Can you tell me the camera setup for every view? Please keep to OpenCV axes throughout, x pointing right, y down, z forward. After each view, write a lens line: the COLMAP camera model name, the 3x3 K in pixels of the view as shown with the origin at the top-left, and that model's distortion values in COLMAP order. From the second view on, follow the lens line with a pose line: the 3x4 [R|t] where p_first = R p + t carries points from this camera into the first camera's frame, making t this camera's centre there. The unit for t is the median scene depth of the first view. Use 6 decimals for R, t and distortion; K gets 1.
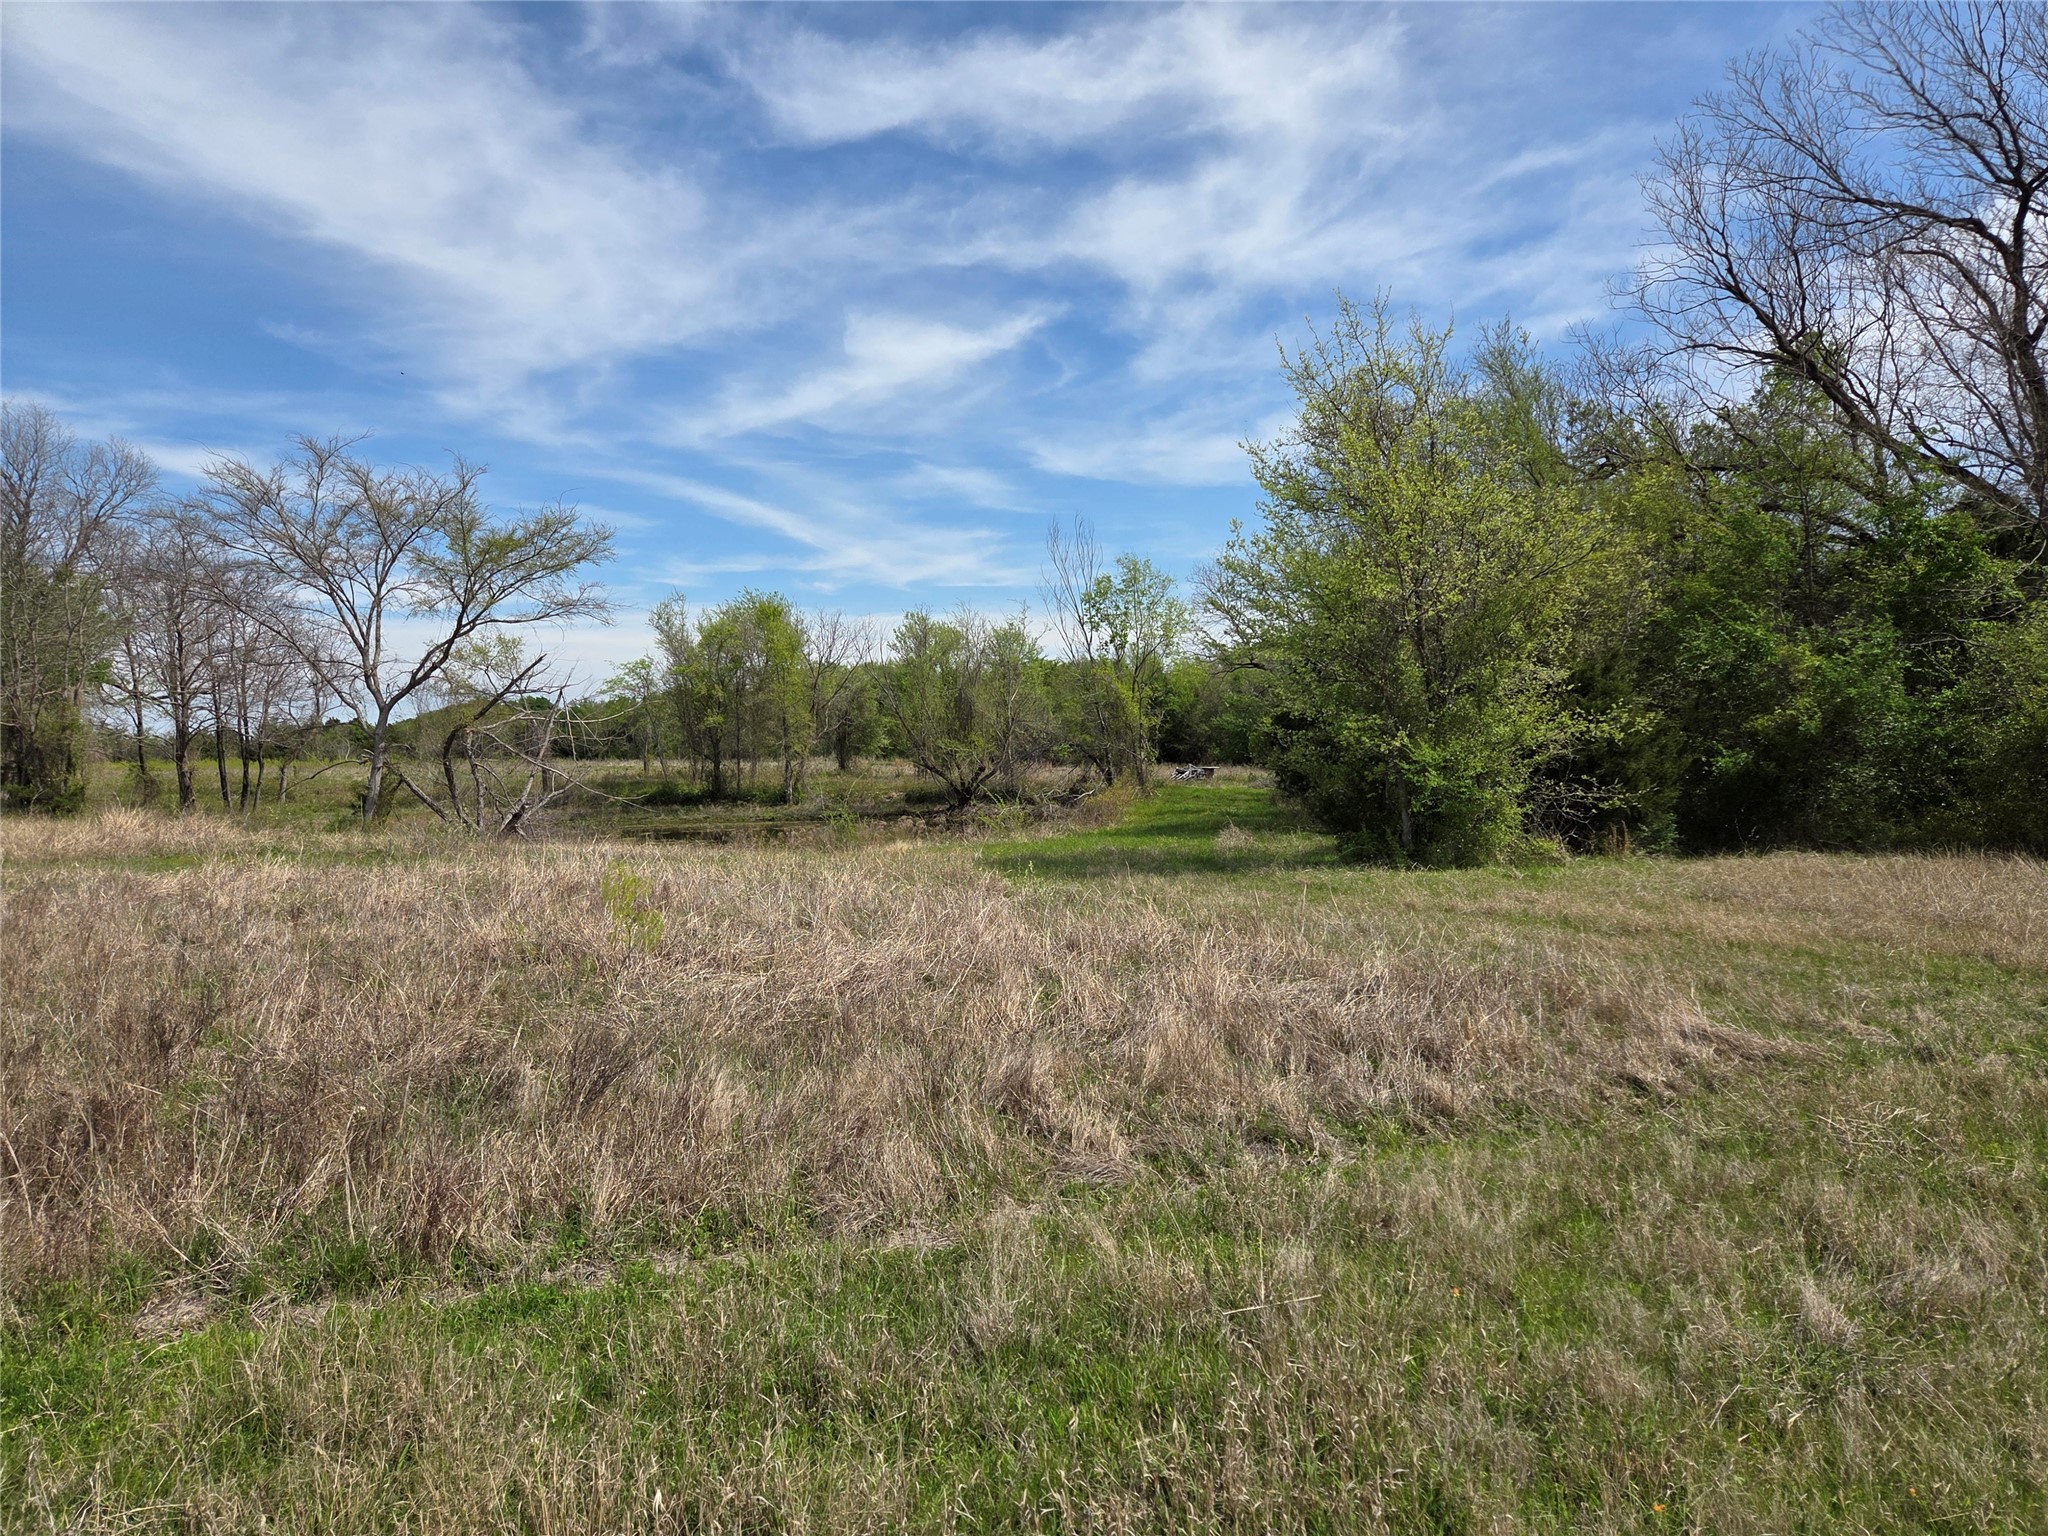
lens RADIAL K [[1365.1, 0, 1027.7], [0, 1365.1, 774.1], [0, 0, 1]] dist [0.071122, -0.060147]
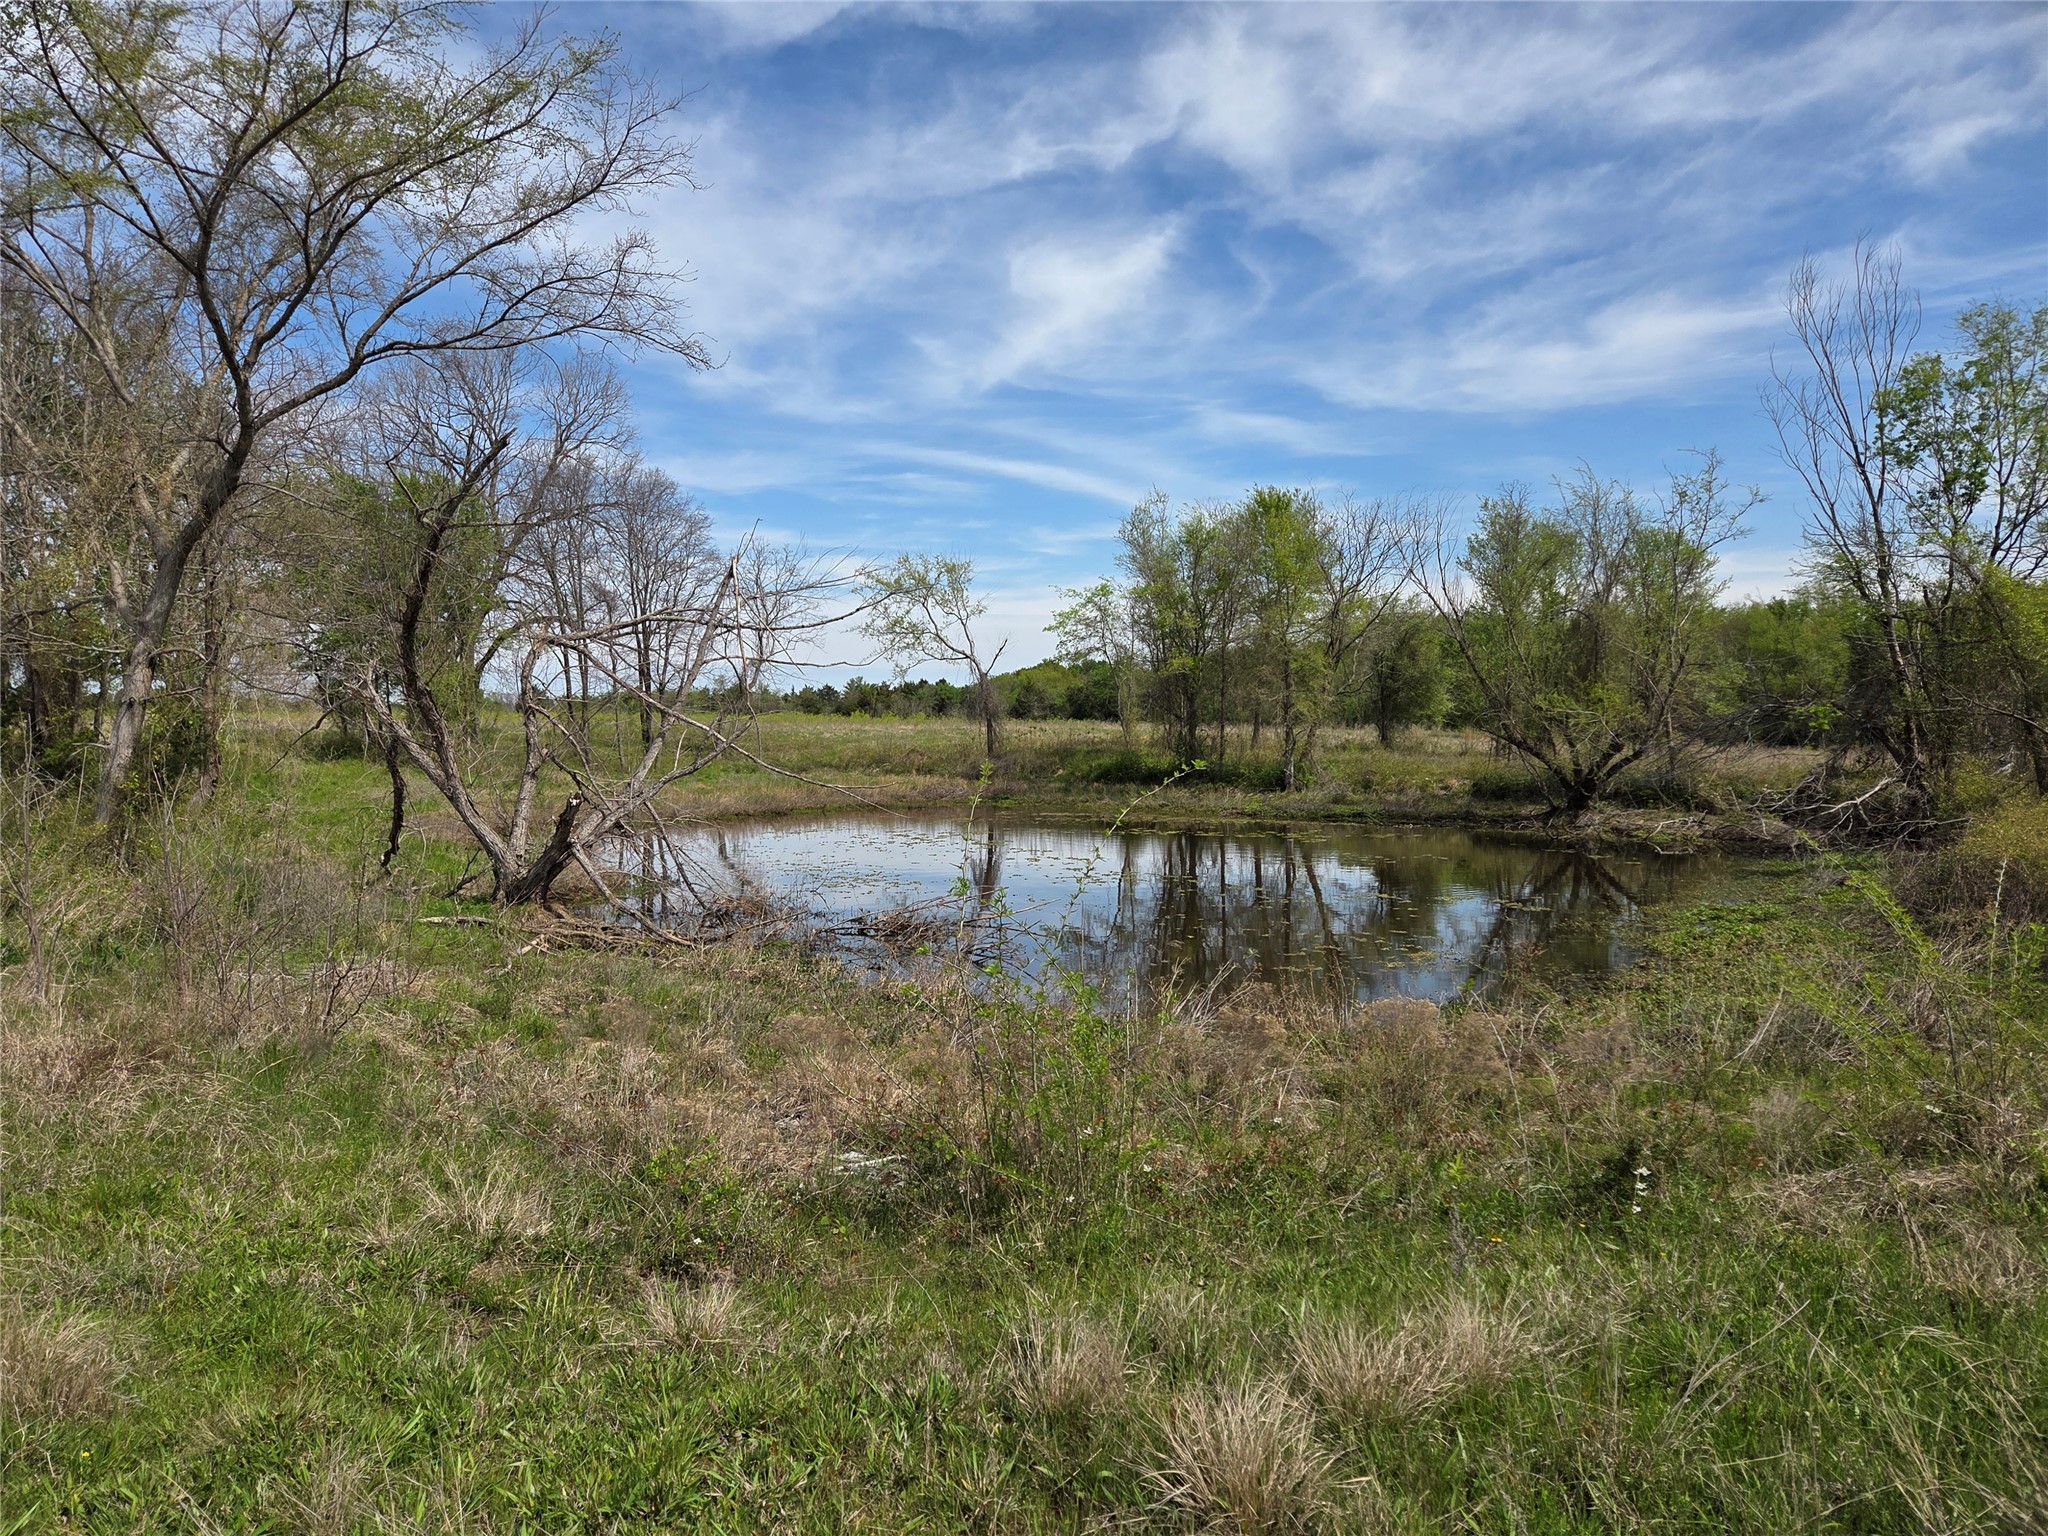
lens RADIAL K [[1365.1, 0, 997.1], [0, 1365.1, 771.9], [0, 0, 1]] dist [0.071122, -0.060147]
pose [[0.908816, 0.039923, -0.415283, -0.025348], [-0.031125, 0.999125, 0.027936, -0.001474], [0.416035, -0.012463, 0.909263, 0.327557]]
